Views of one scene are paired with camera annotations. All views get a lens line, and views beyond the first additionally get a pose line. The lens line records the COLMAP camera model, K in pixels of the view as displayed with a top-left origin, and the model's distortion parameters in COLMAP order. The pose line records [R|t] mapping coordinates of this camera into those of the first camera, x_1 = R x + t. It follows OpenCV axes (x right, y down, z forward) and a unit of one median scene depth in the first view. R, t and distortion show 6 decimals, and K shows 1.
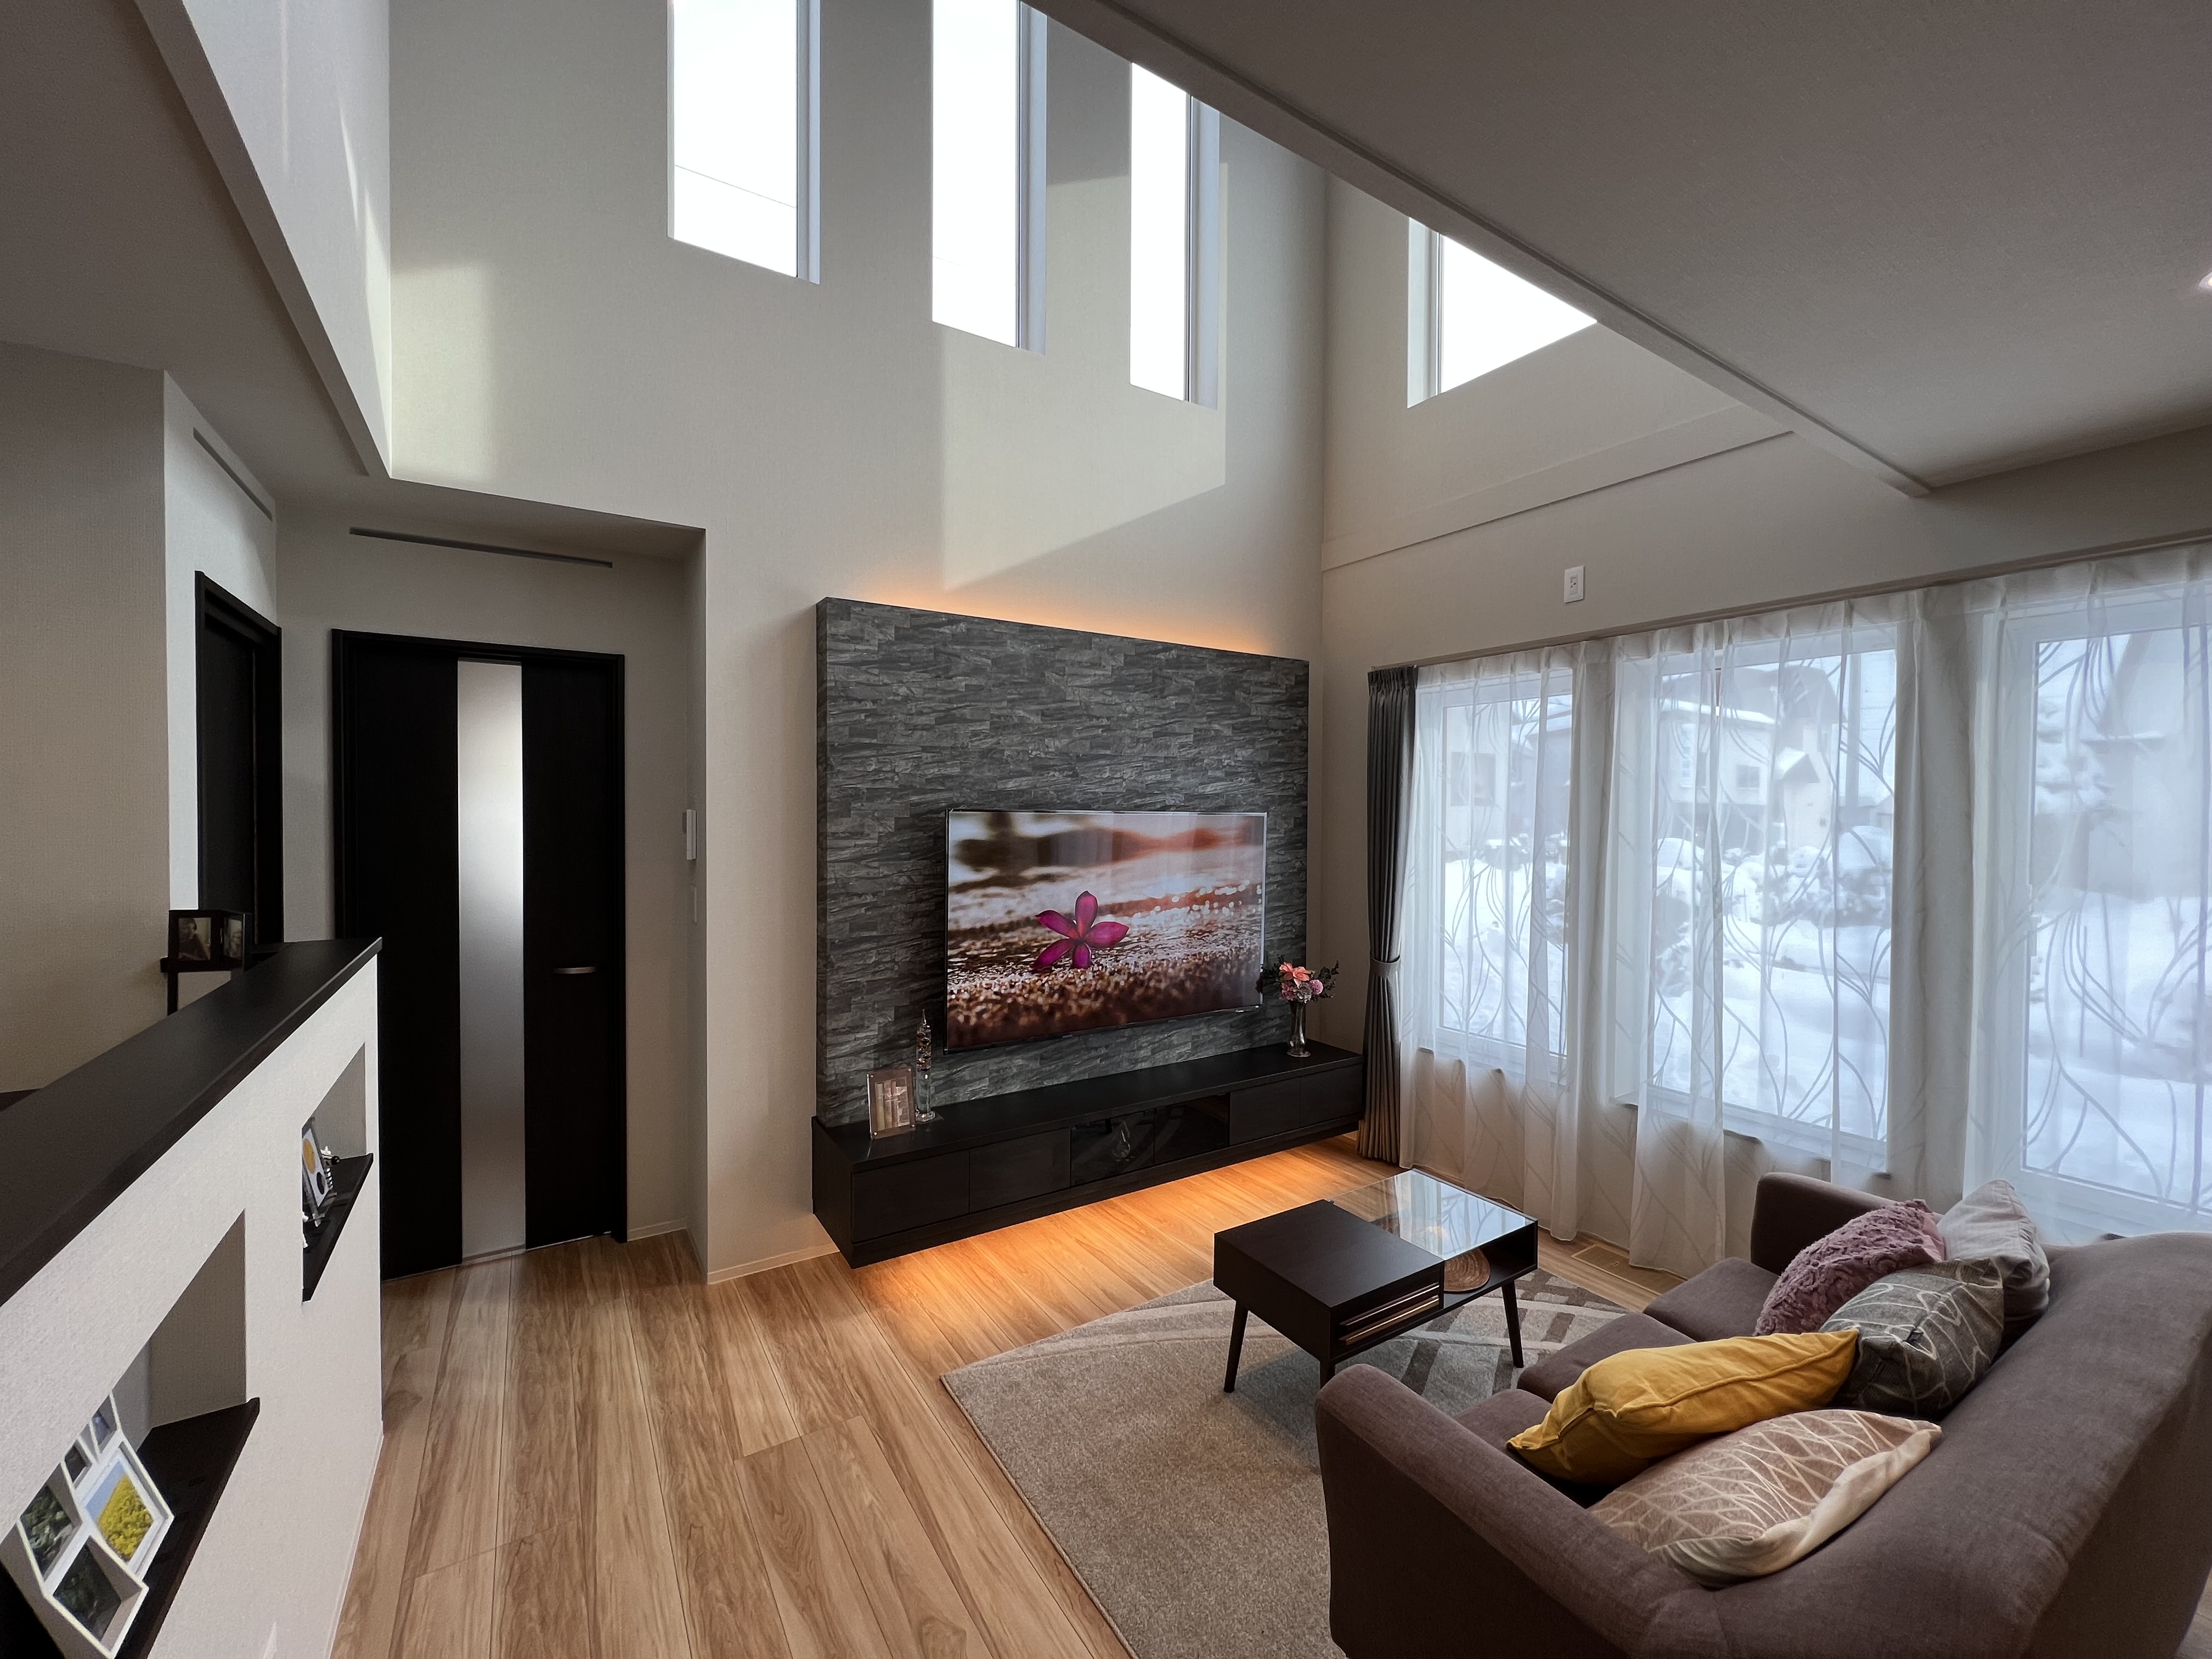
lens RADIAL K [[888.5, 0, 1105.2], [0, 888.5, 811.8], [0, 0, 1]] dist [0.000737, -0.000036]
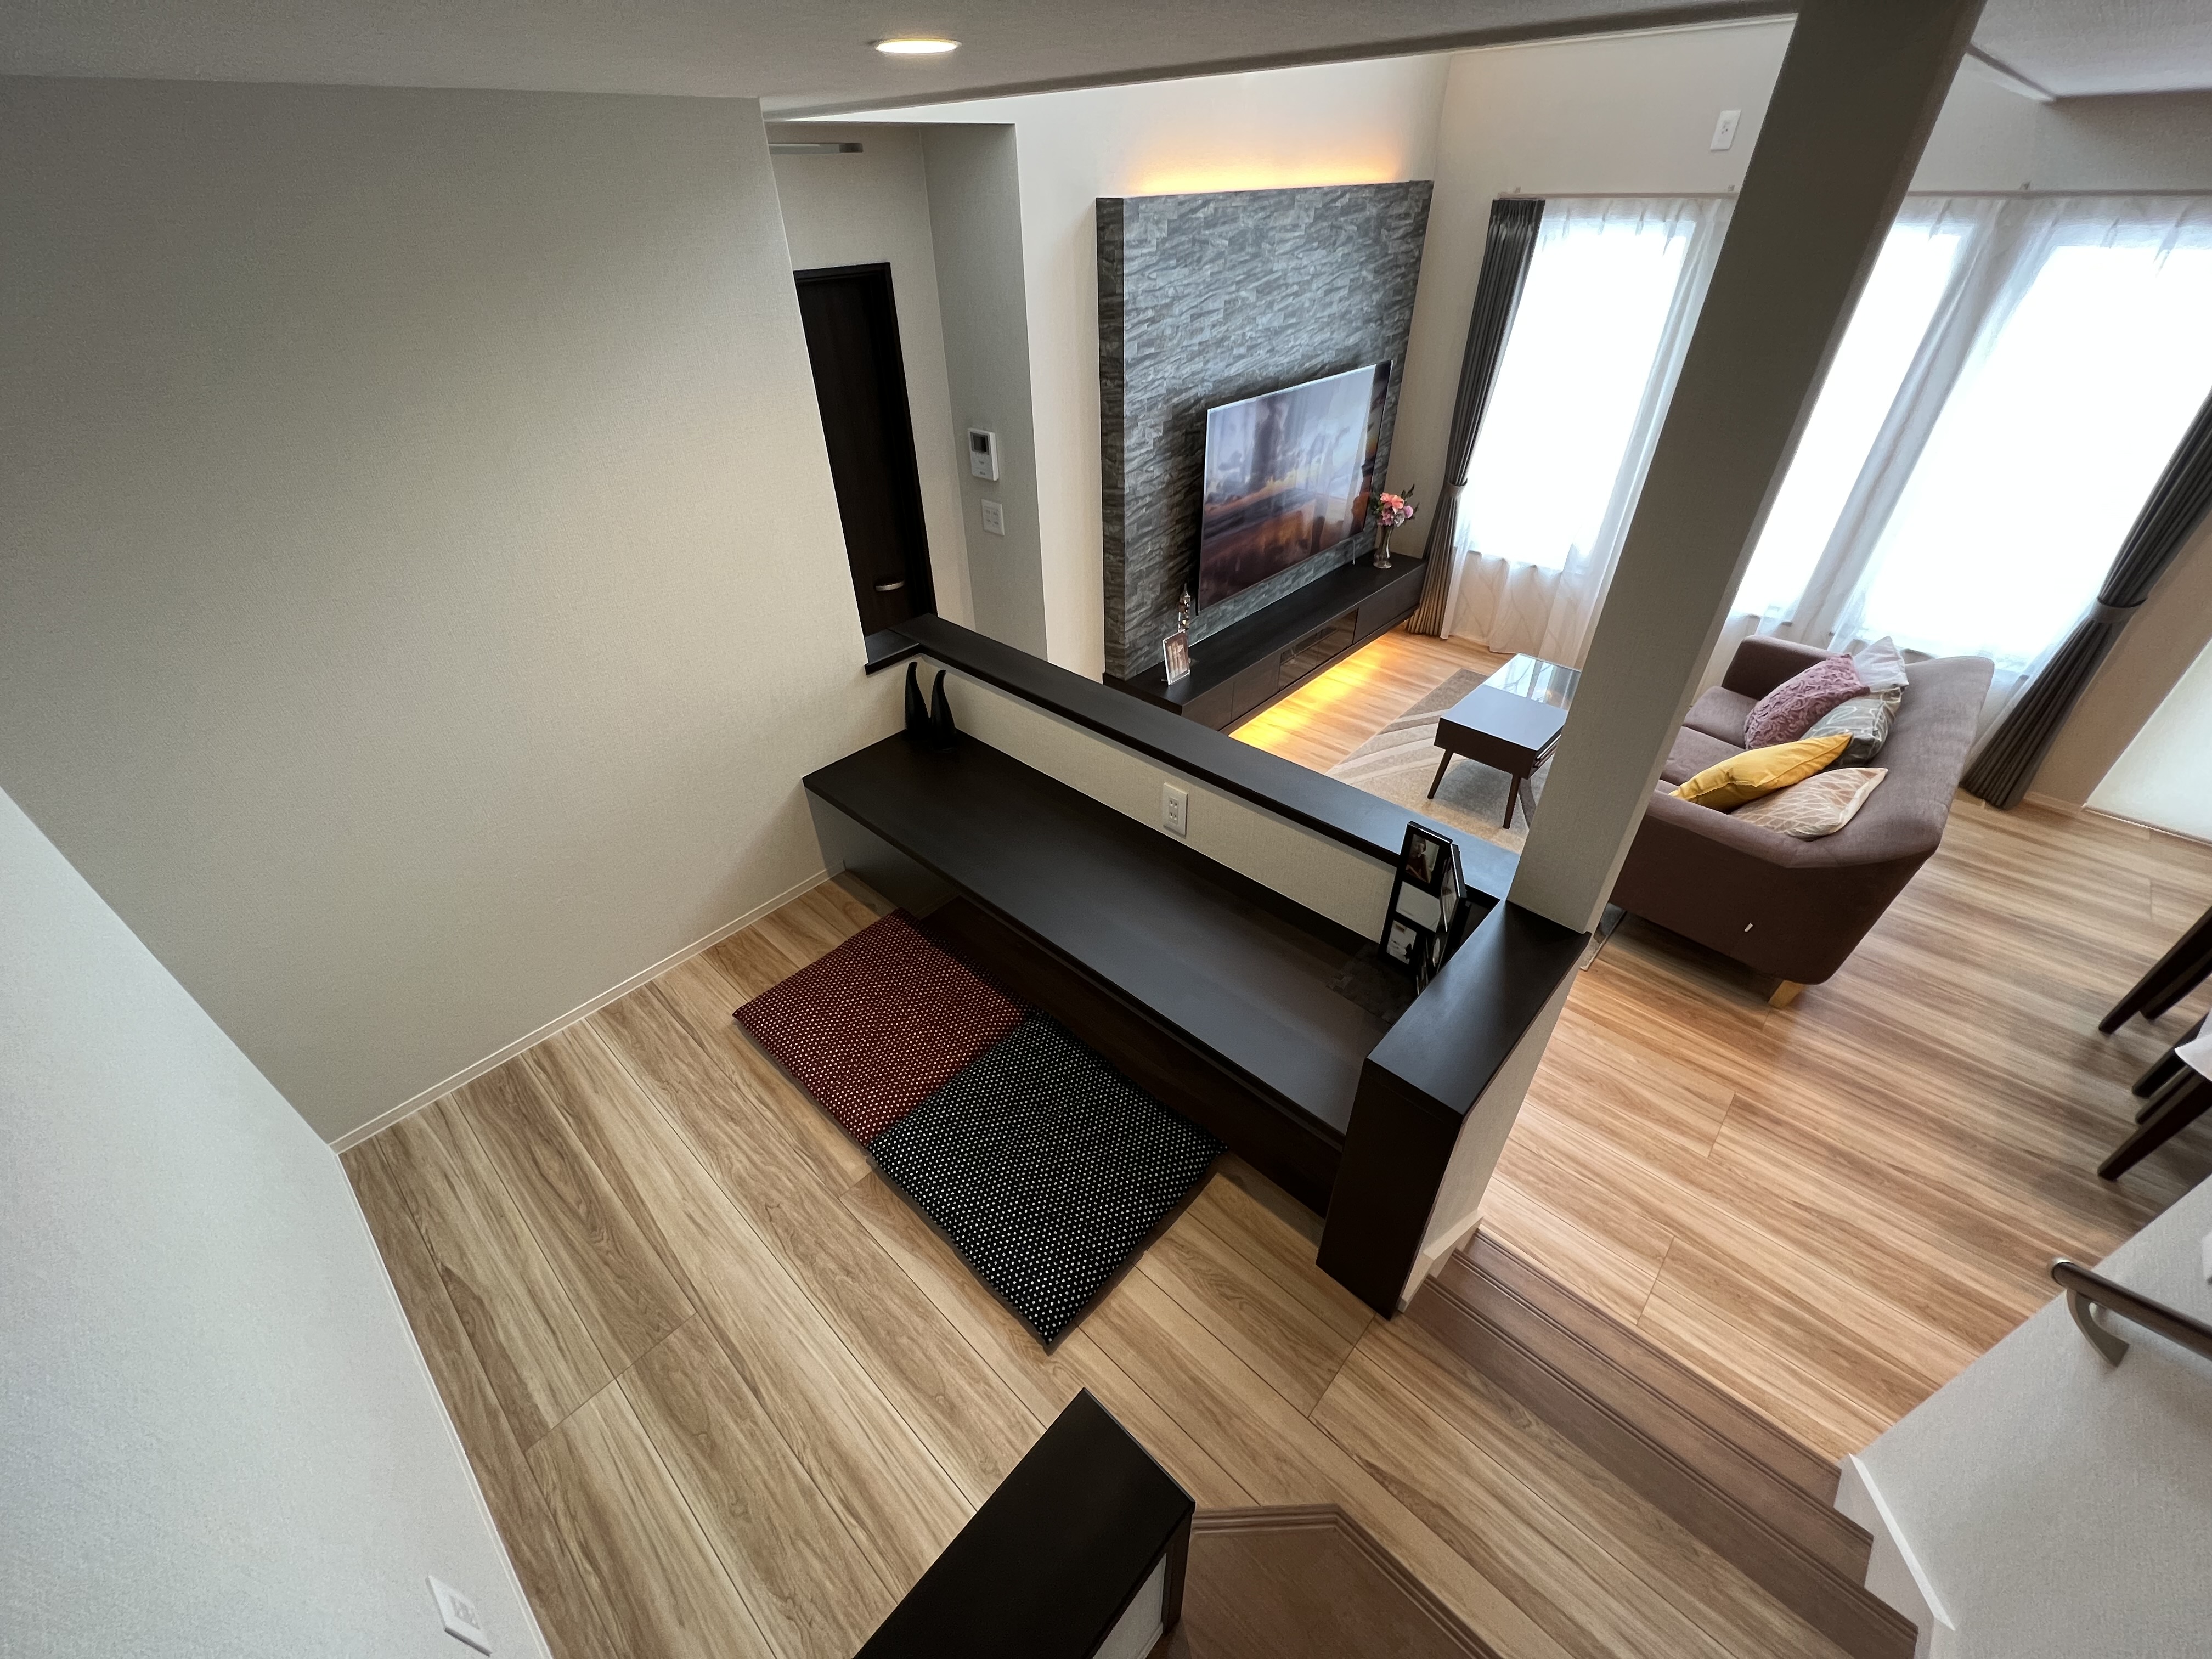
lens RADIAL K [[895.7, 0, 1106.0], [0, 895.7, 829.5], [0, 0, 1]] dist [-0.010049, -0.000109]
pose [[0.967934, -0.170387, 0.184585, -0.566142], [0.029036, 0.805763, 0.591527, -0.233951], [-0.249520, -0.567199, 0.784872, -0.154860]]
